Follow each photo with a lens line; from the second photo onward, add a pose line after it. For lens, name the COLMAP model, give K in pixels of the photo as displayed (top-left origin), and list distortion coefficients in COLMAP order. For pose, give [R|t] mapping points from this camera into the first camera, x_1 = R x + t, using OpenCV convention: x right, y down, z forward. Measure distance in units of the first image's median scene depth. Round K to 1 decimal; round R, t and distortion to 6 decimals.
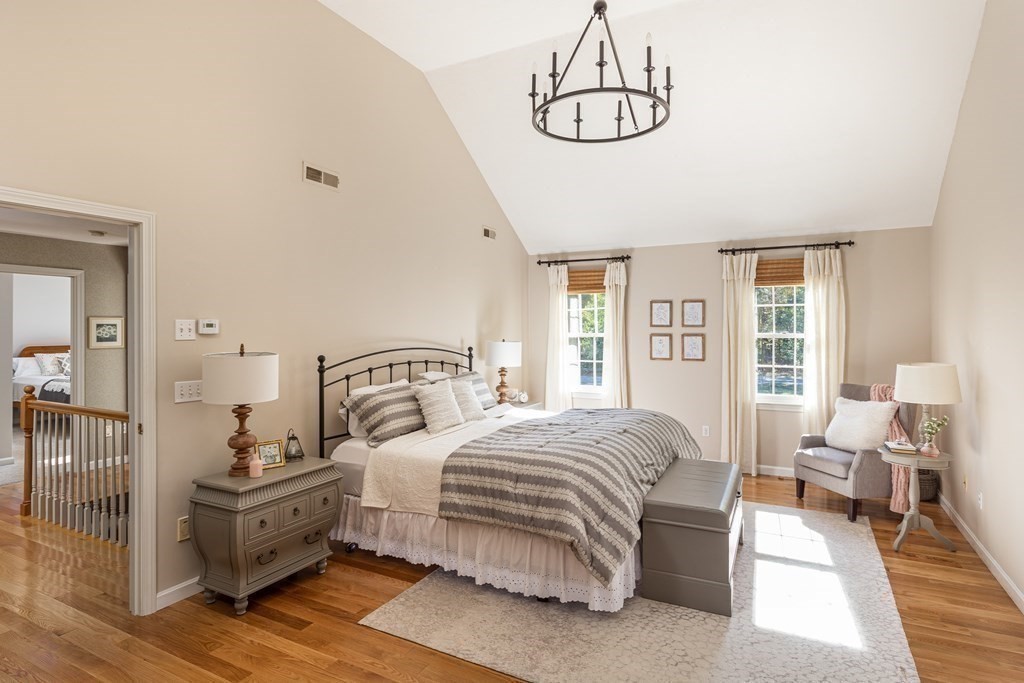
lens RADIAL K [[554.7, 0, 512.0], [0, 554.7, 319.4], [0, 0, 1]] dist [-0.000309, -0.000839]
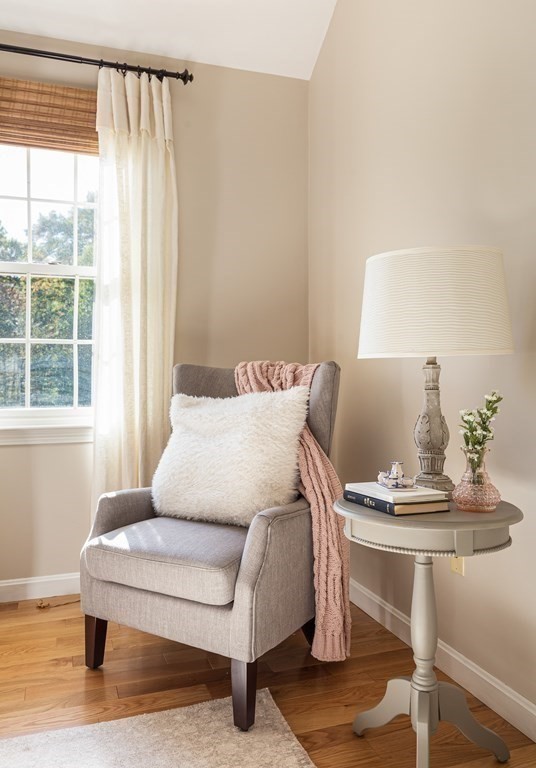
lens RADIAL K [[582.3, 0, 267.9], [0, 582.3, 371.0], [0, 0, 1]] dist [-0.003029, 0.000925]
pose [[0.682388, 0.005205, 0.730972, 0.311562], [0.000273, 0.999973, -0.007376, 0.125989], [-0.730990, 0.005233, 0.682368, 0.645315]]
